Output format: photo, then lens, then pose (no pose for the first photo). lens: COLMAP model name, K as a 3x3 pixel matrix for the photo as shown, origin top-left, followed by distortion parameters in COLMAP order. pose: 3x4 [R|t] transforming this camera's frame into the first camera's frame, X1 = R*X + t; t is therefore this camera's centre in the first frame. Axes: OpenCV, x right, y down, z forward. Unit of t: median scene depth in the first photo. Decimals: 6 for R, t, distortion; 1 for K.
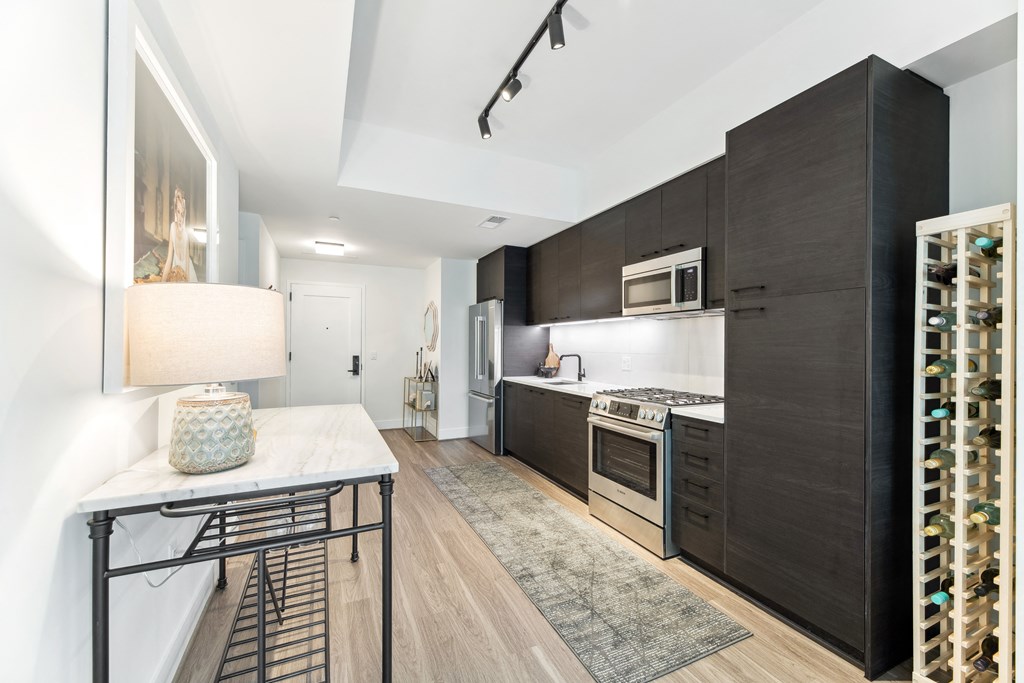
lens RADIAL K [[415.6, 0, 512.0], [0, 415.6, 341.5], [0, 0, 1]] dist [-0.031754, -0.000191]
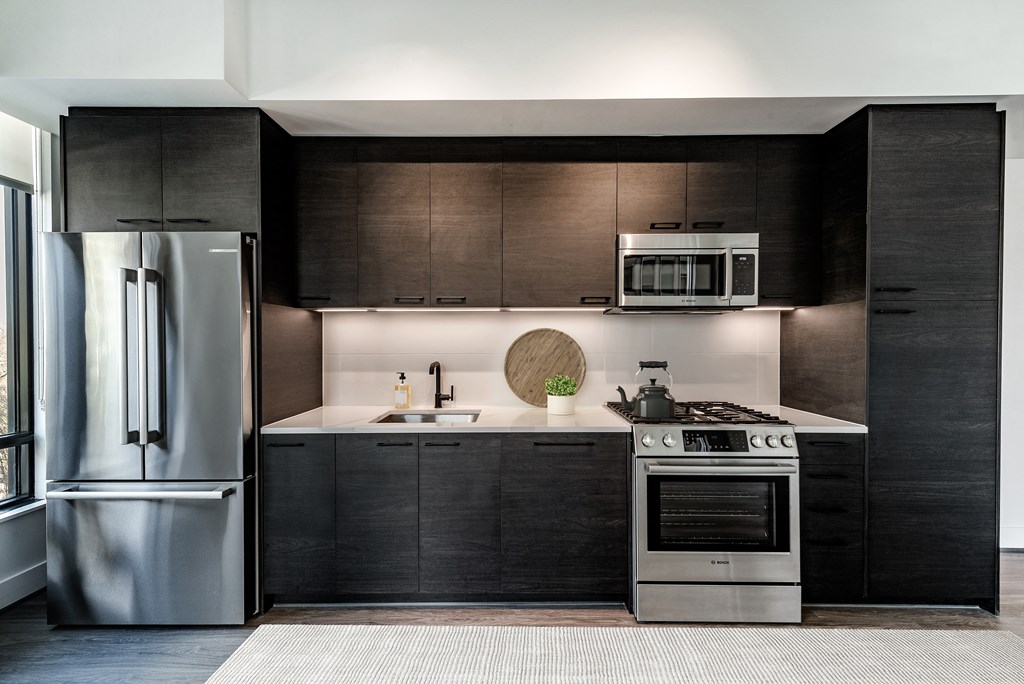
lens RADIAL K [[387.5, 0, 514.0], [0, 387.5, 347.3], [0, 0, 1]] dist [0.021001, -0.000178]
pose [[0.414519, -0.013782, 0.909936, -0.413508], [-0.003353, 0.999855, 0.016672, -0.001886], [-0.910034, -0.009962, 0.414413, 0.925194]]
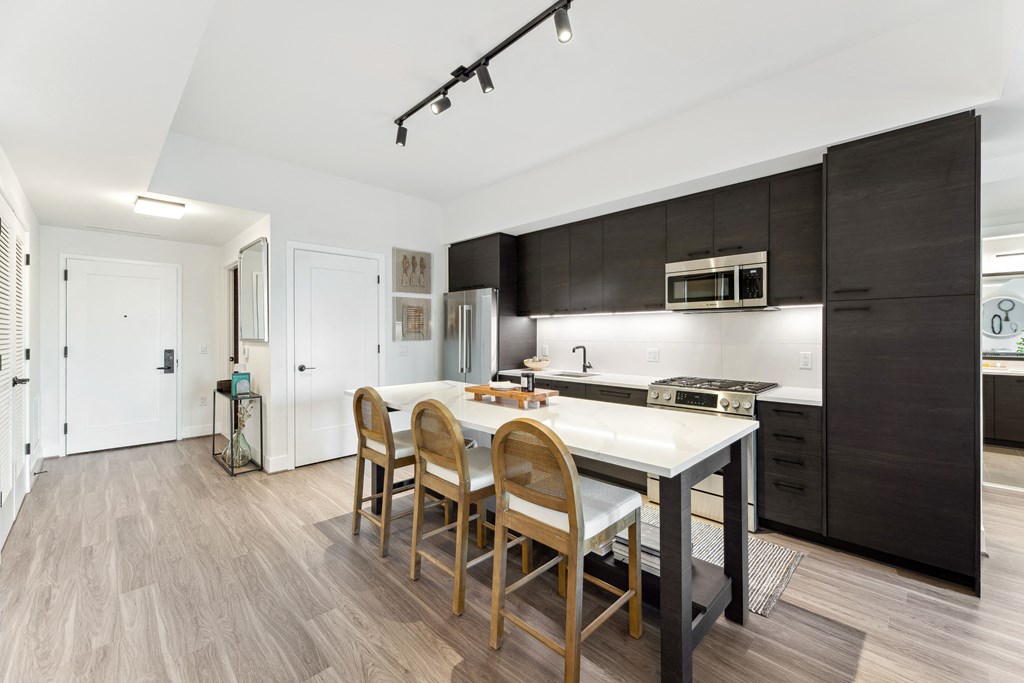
lens RADIAL K [[411.0, 0, 526.9], [0, 411.0, 334.2], [0, 0, 1]] dist [-0.002320, -0.000470]
pose [[0.931236, -0.003799, 0.364397, -0.461984], [0.000939, 0.999967, 0.008026, -0.009120], [-0.364415, -0.007131, 0.931209, 0.158114]]
